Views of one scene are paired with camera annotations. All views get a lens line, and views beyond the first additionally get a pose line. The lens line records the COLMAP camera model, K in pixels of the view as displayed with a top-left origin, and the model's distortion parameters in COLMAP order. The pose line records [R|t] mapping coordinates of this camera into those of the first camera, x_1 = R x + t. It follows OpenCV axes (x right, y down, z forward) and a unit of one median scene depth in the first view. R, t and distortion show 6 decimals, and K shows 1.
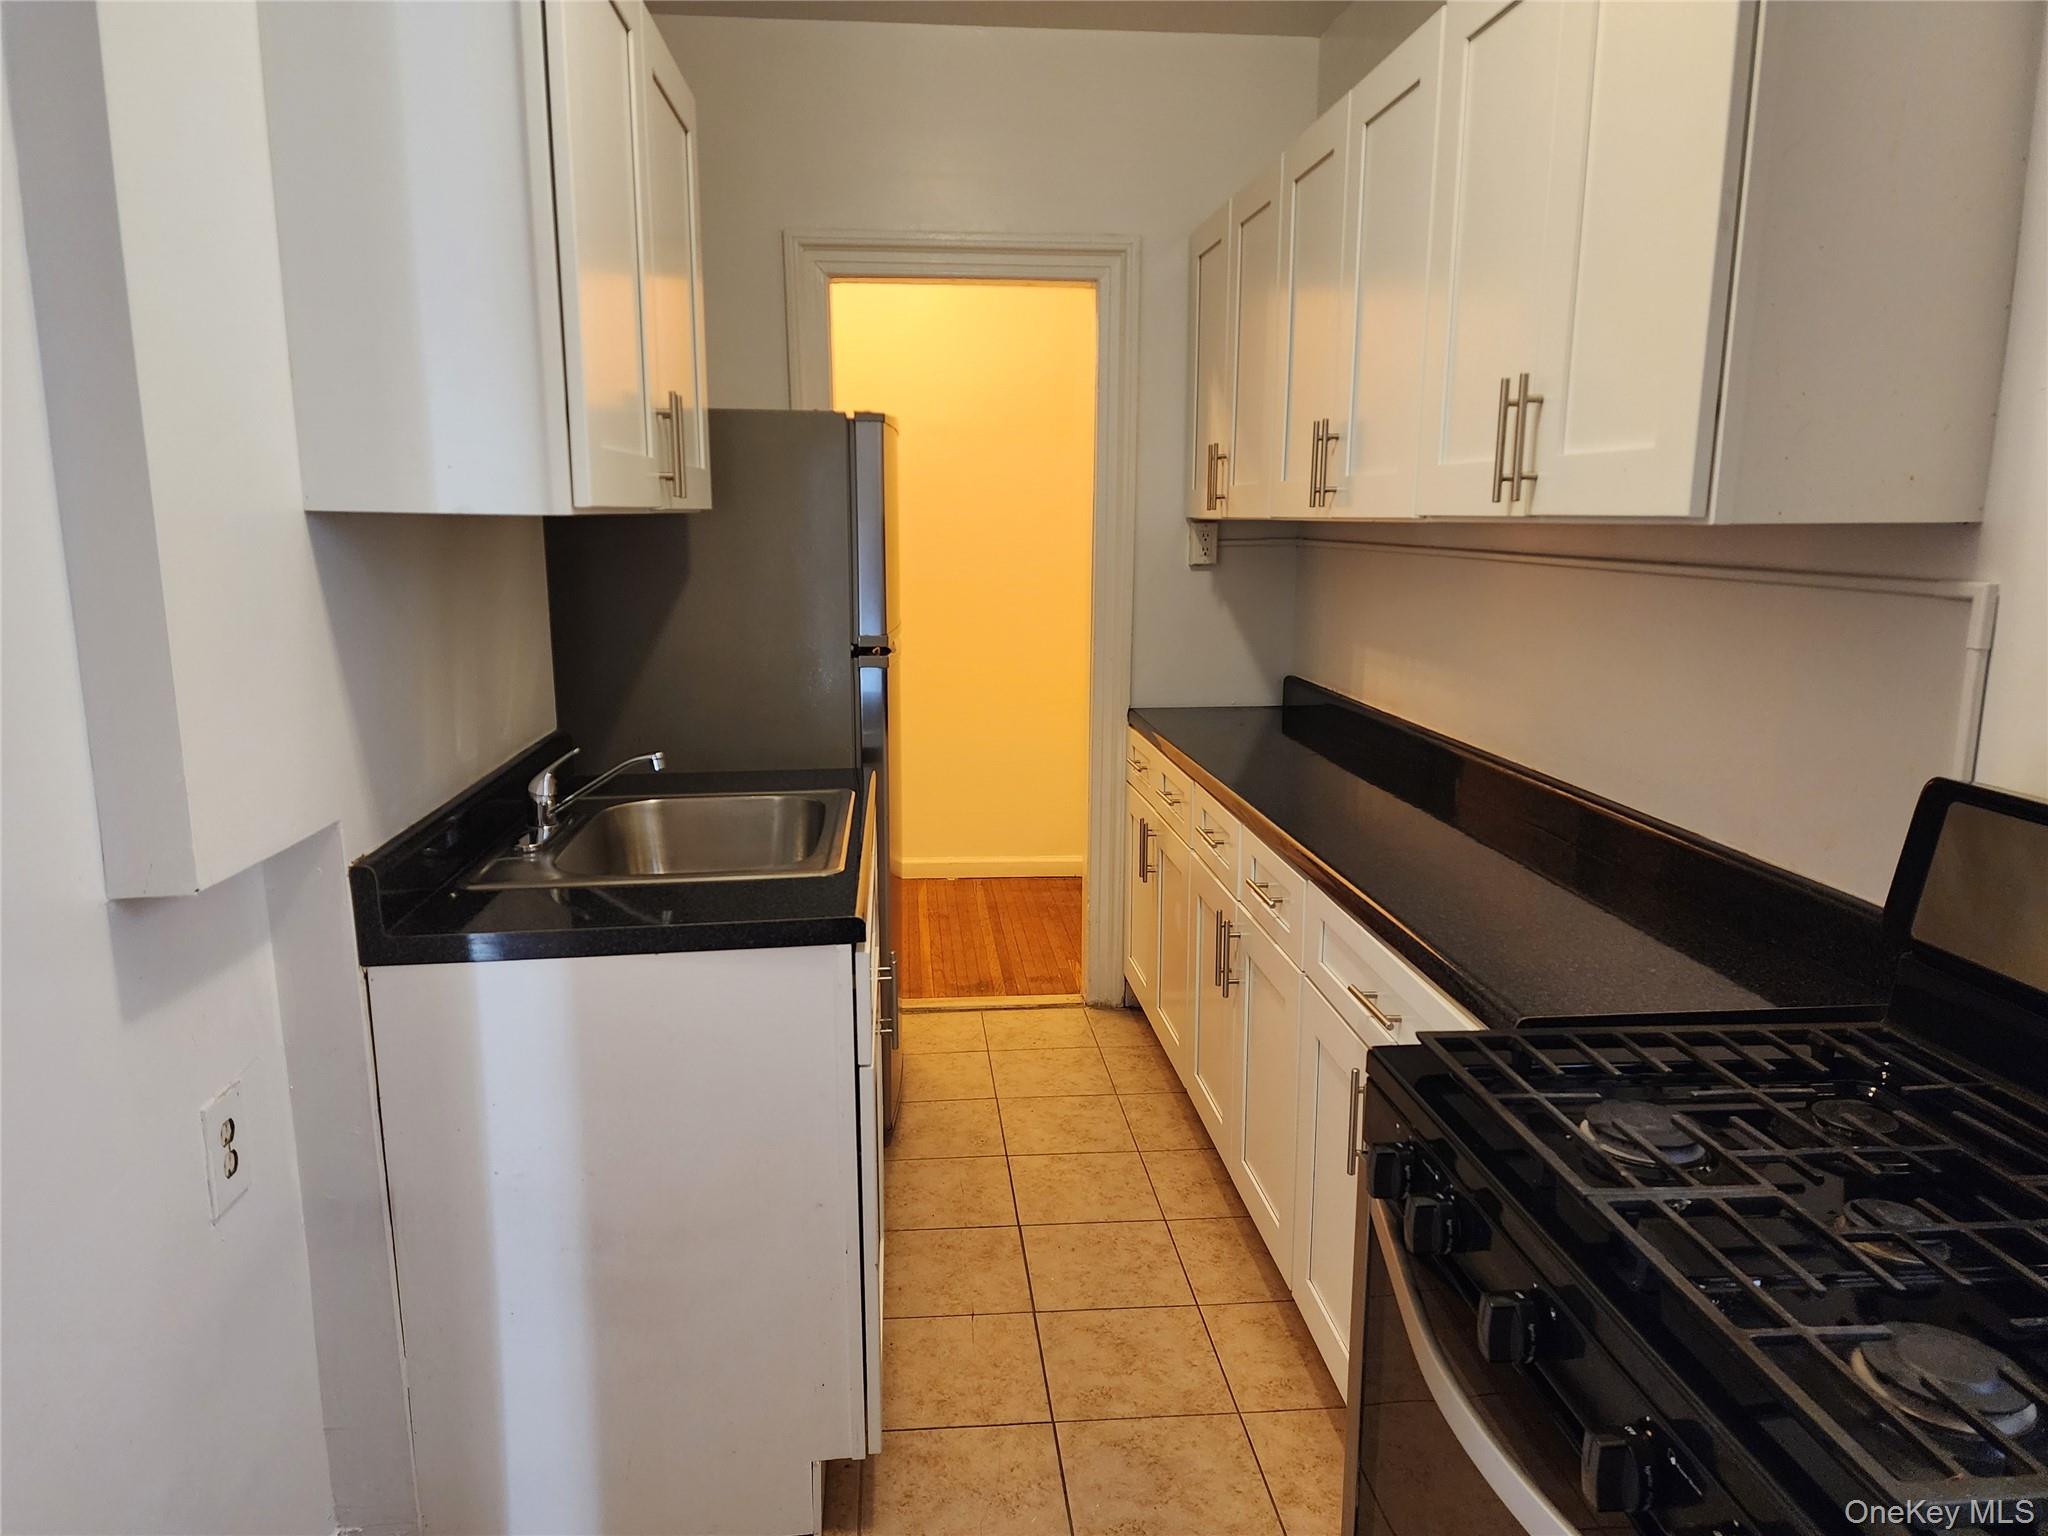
lens RADIAL K [[1372.8, 0, 1036.5], [0, 1372.8, 784.9], [0, 0, 1]] dist [0.076625, -0.066410]
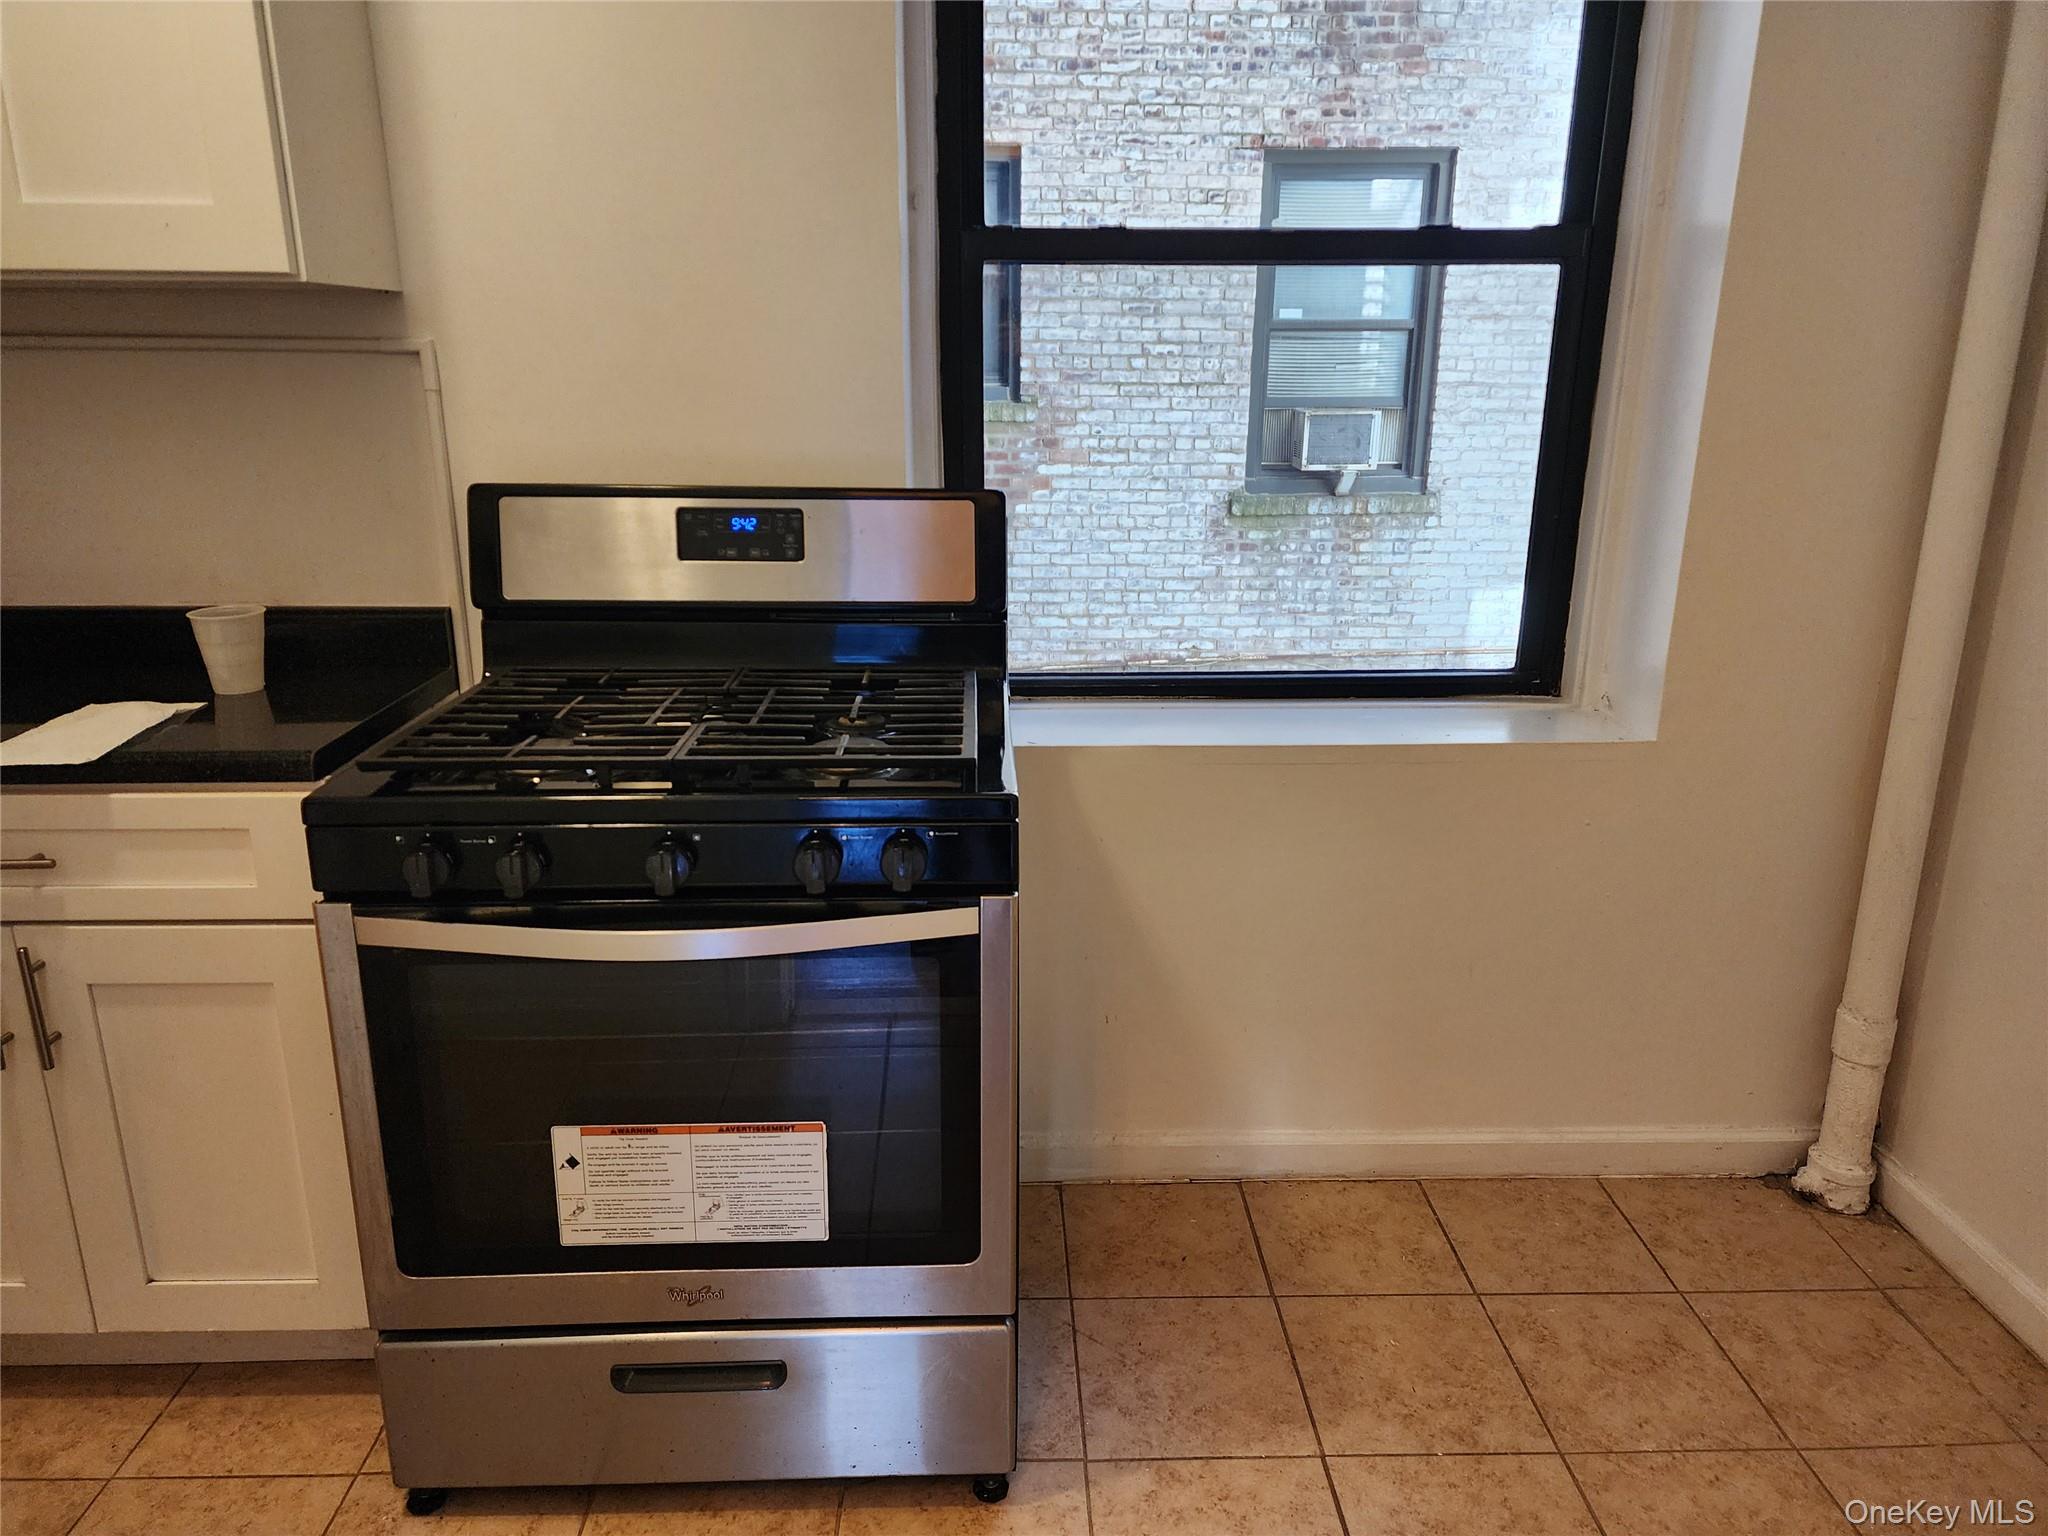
lens RADIAL K [[1372.8, 0, 1023.1], [0, 1372.8, 768.4], [0, 0, 1]] dist [0.076625, -0.066410]
pose [[0.065520, -0.287760, 0.955459, -0.607641], [0.185272, 0.944375, 0.271717, -0.010705], [-0.980501, 0.159217, 0.115190, 0.307419]]
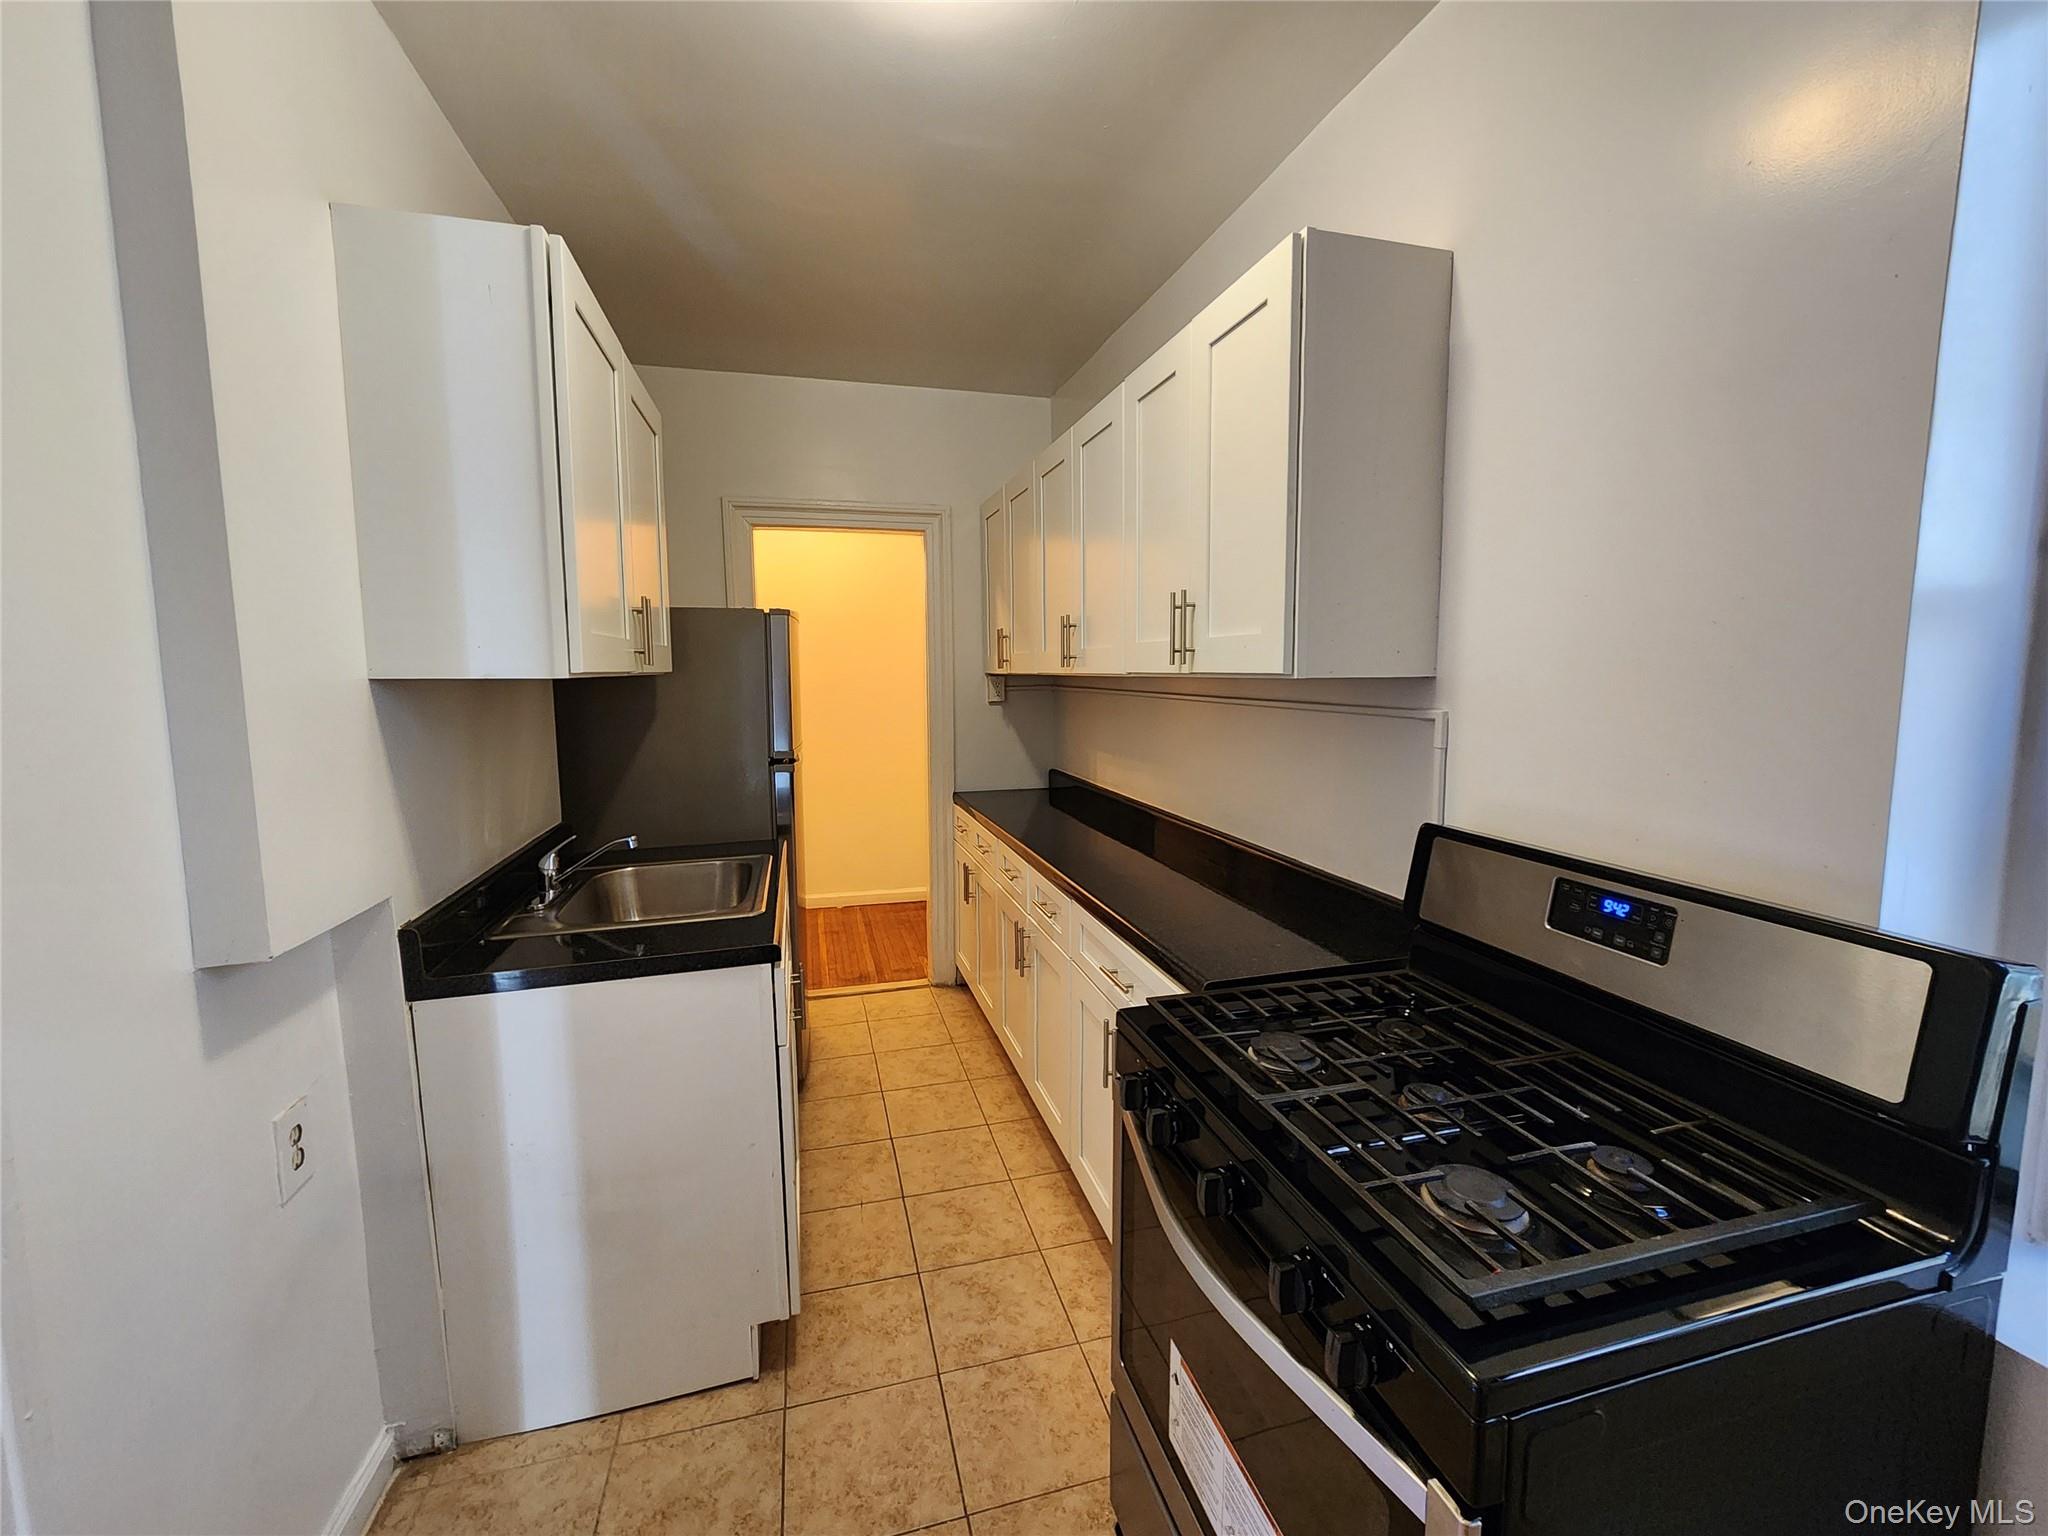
lens RADIAL K [[847.4, 0, 1037.9], [0, 847.4, 763.2], [0, 0, 1]] dist [0.002650, -0.000745]
pose [[0.984931, -0.027257, 0.170786, -0.003110], [0.041394, 0.995954, -0.079768, -0.012537], [-0.167921, 0.085636, 0.982074, 0.041770]]
